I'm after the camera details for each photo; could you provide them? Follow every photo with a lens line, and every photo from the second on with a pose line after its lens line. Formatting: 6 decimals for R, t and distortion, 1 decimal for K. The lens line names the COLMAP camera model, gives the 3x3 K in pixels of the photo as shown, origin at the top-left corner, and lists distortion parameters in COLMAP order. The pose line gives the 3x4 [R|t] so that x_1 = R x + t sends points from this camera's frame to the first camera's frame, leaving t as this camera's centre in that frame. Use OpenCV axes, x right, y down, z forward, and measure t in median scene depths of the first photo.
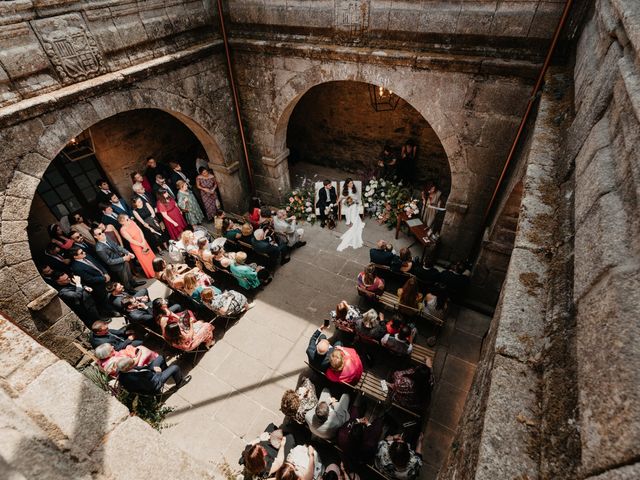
lens RADIAL K [[322.6, 0, 320.0], [0, 322.6, 240.0], [0, 0, 1]] dist [0.027781, -0.009571]
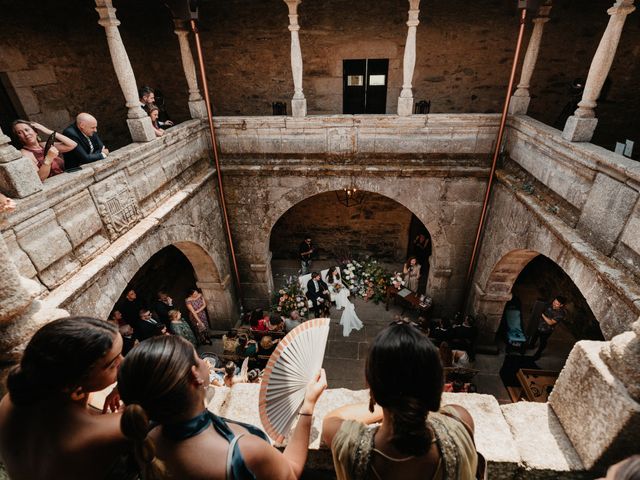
lens RADIAL K [[332.7, 0, 320.0], [0, 332.7, 240.0], [0, 0, 1]] dist [-0.002403, 0.000200]
pose [[0.916178, -0.182653, 0.356729, -0.455169], [0.258709, 0.949348, -0.178347, -0.122615], [-0.306084, 0.255686, 0.917026, -0.040499]]
